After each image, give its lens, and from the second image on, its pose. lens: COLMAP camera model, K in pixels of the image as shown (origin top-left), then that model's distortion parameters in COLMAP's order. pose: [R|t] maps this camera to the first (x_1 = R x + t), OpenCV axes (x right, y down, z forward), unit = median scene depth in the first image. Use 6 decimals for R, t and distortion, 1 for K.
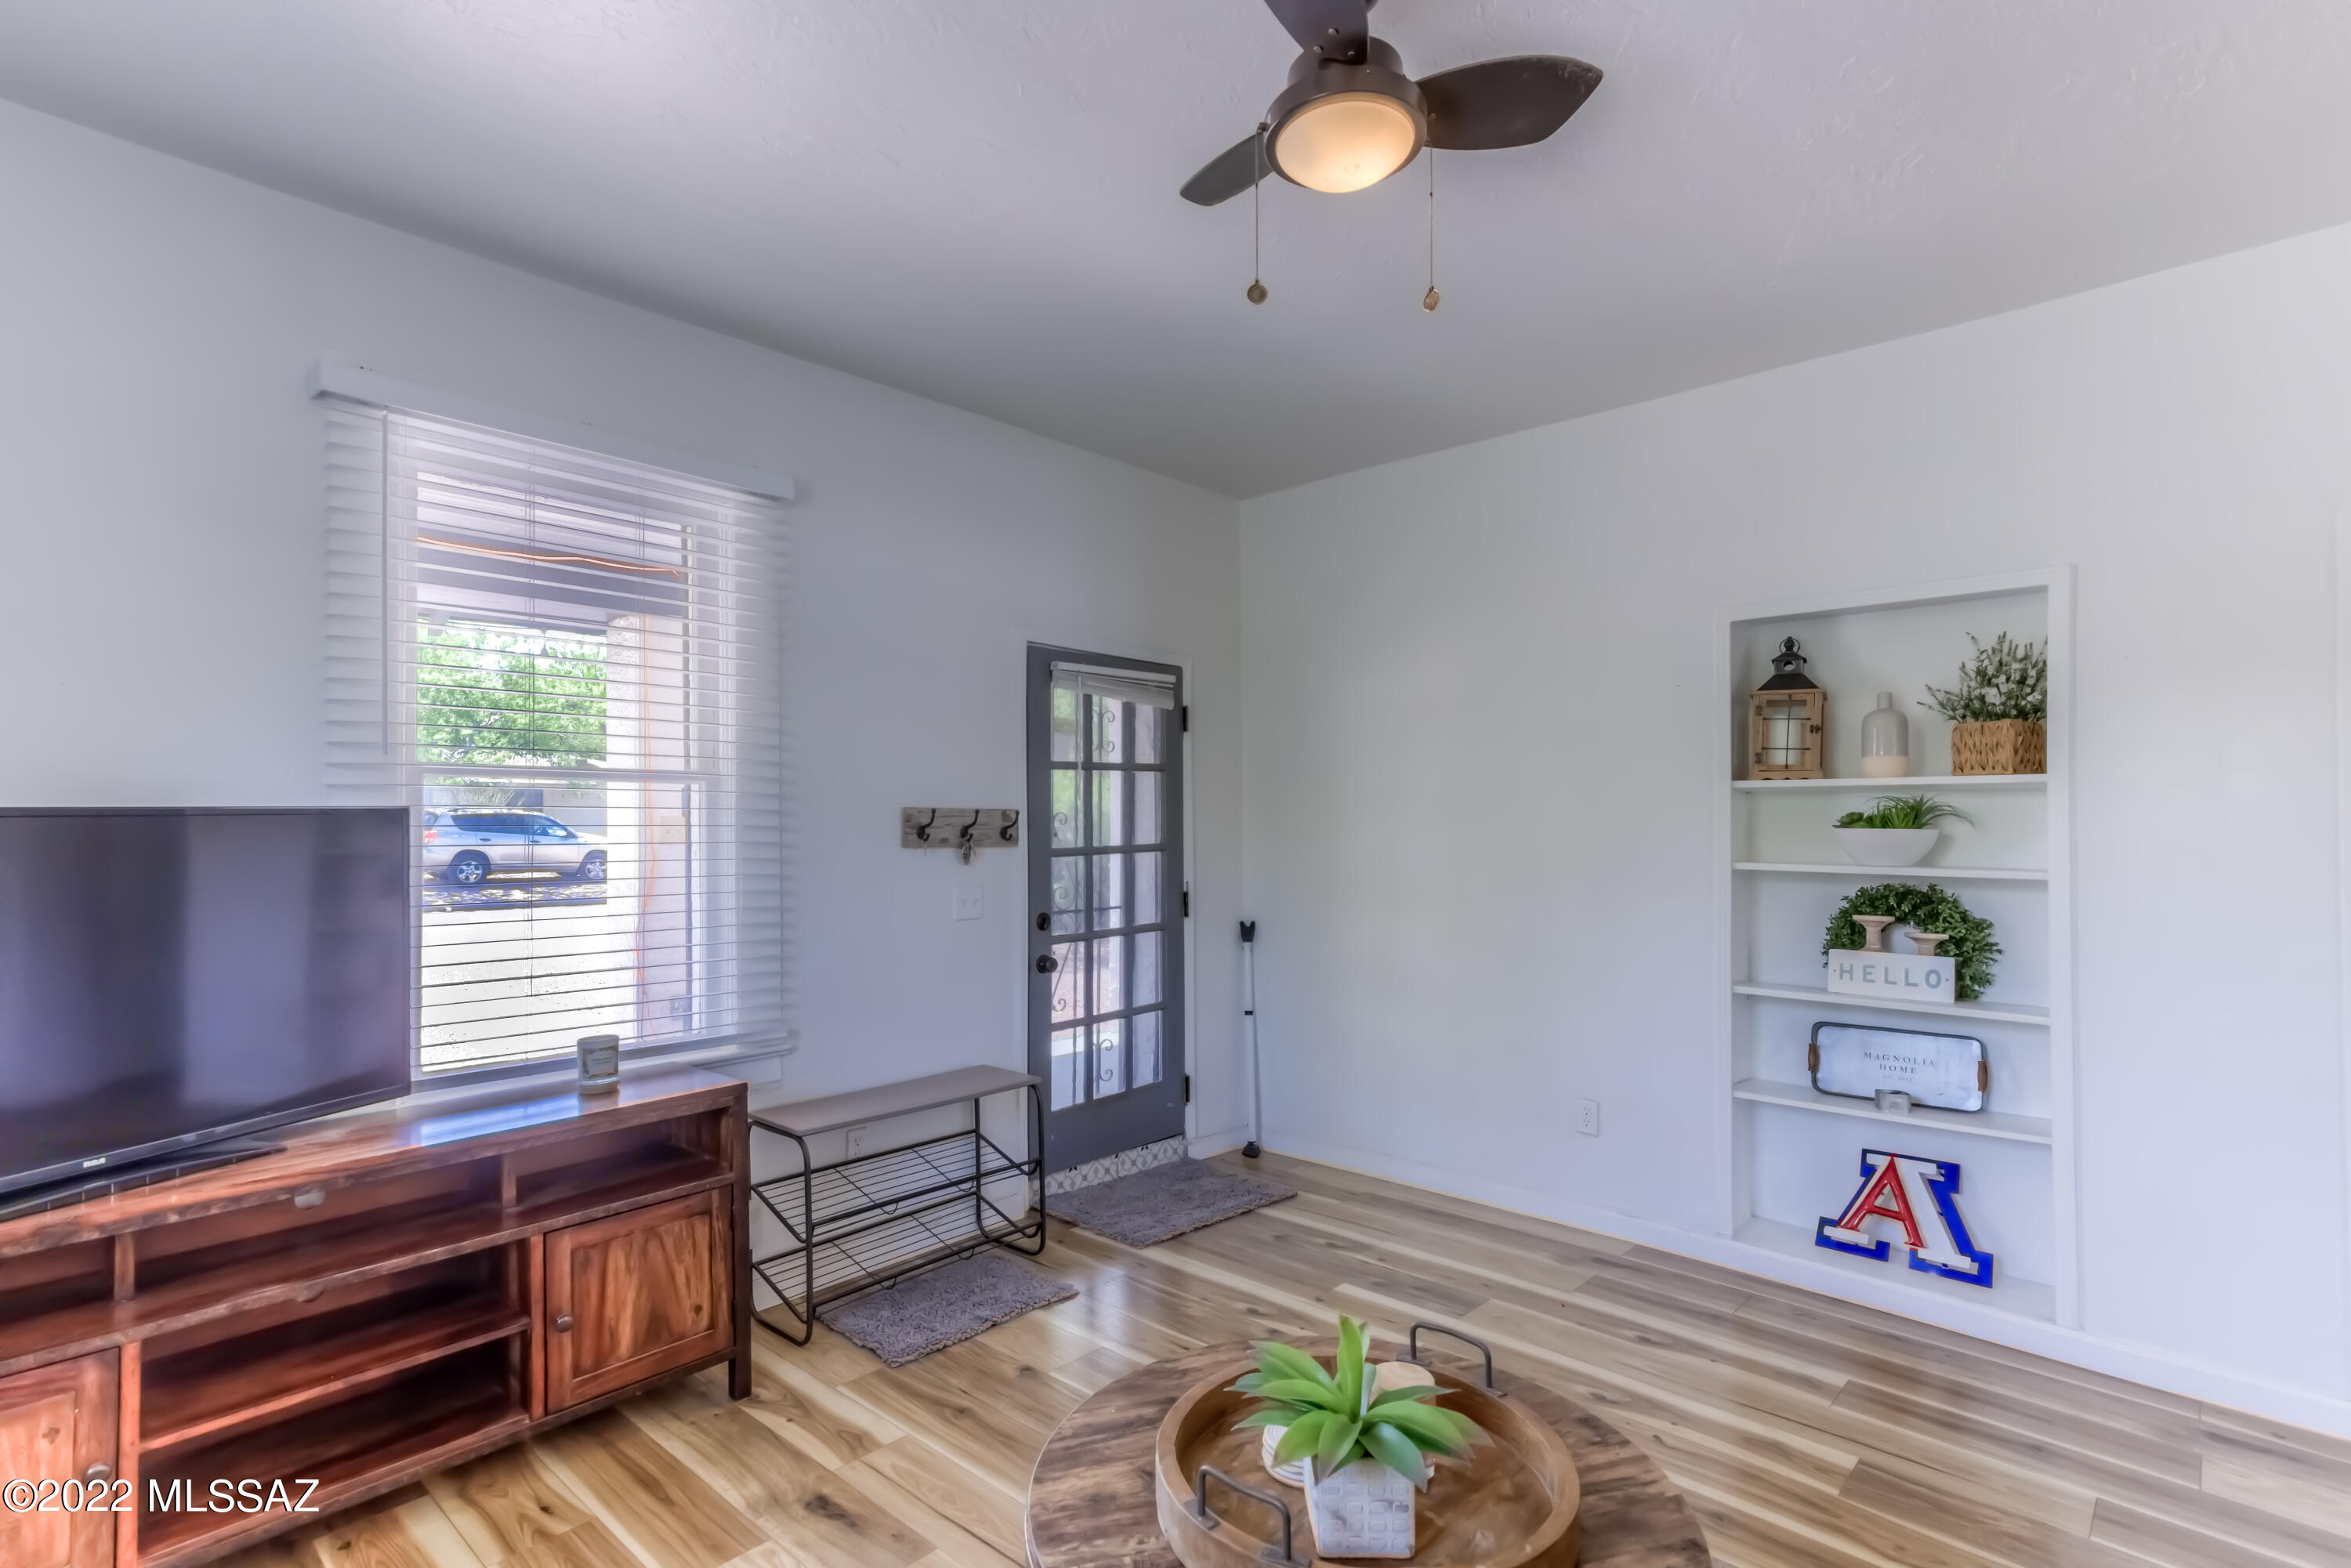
lens RADIAL K [[1128.5, 0, 1158.9], [0, 1128.5, 807.8], [0, 0, 1]] dist [0.015040, 0.000656]
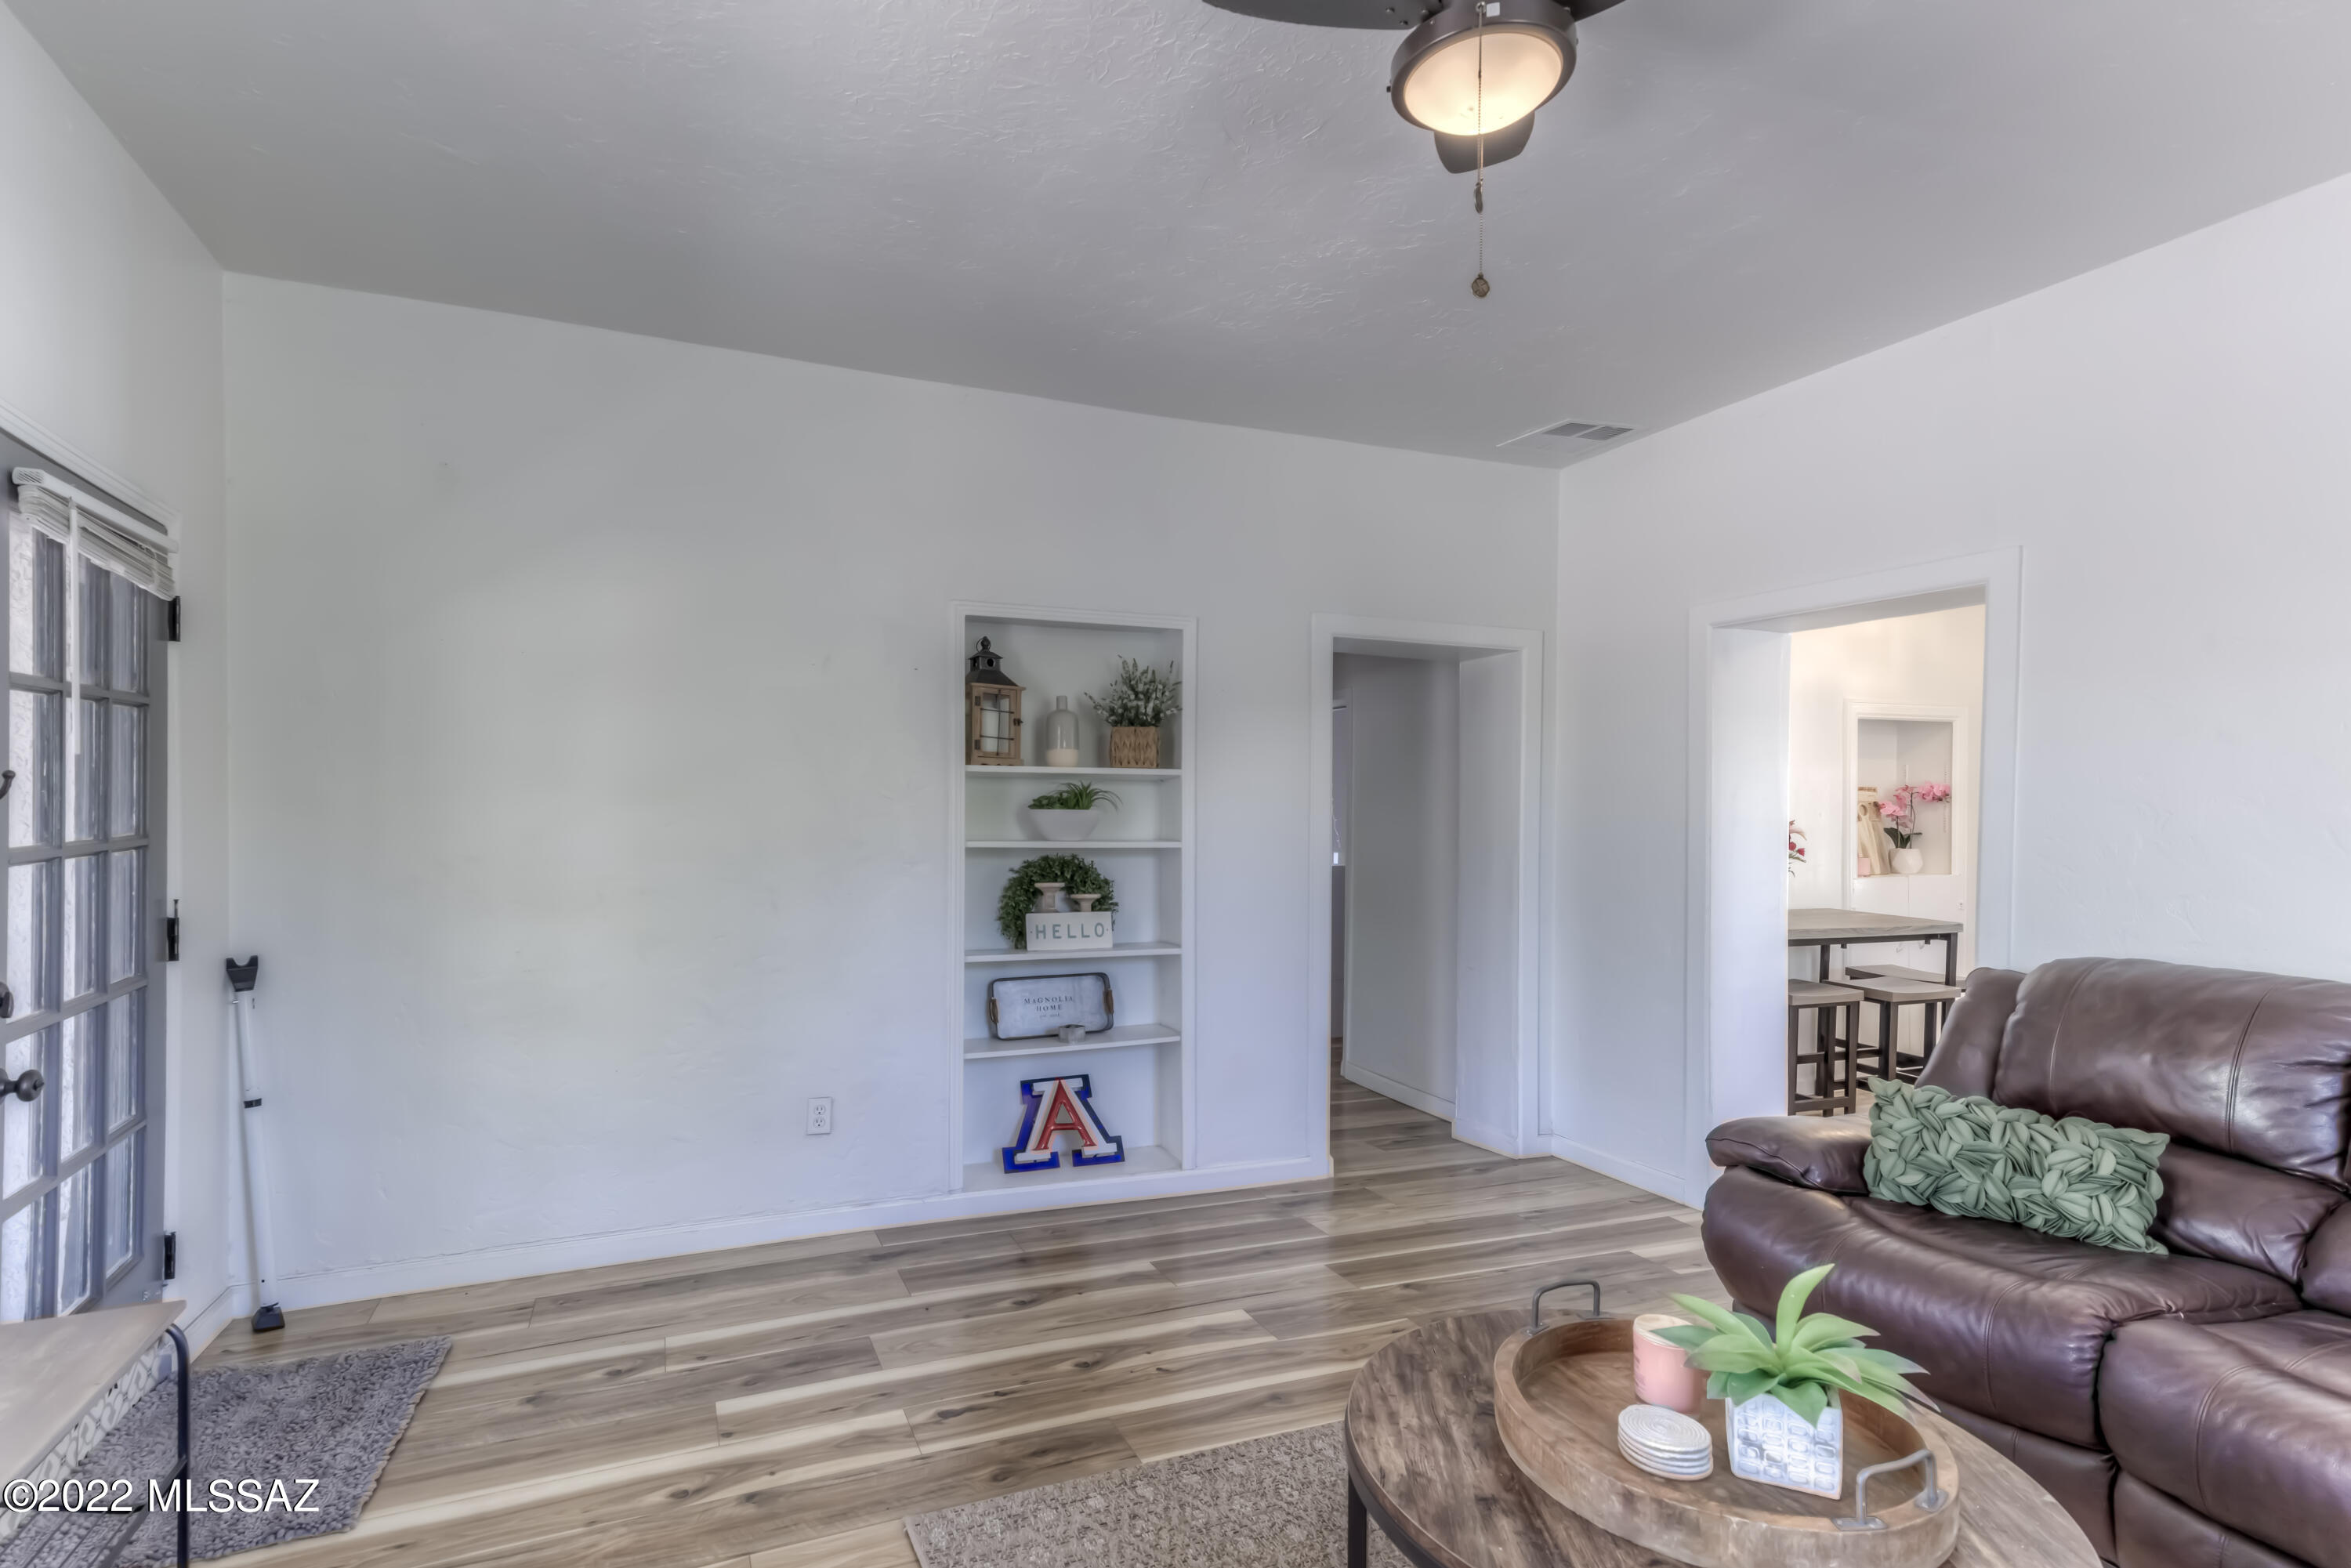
lens RADIAL K [[1137.1, 0, 1069.6], [0, 1137.1, 809.8], [0, 0, 1]] dist [0.016334, 0.000283]
pose [[0.428994, 0.001604, 0.903306, -0.431780], [-0.015795, 0.999859, 0.005726, 0.011441], [-0.903169, -0.016725, 0.428959, 0.458758]]
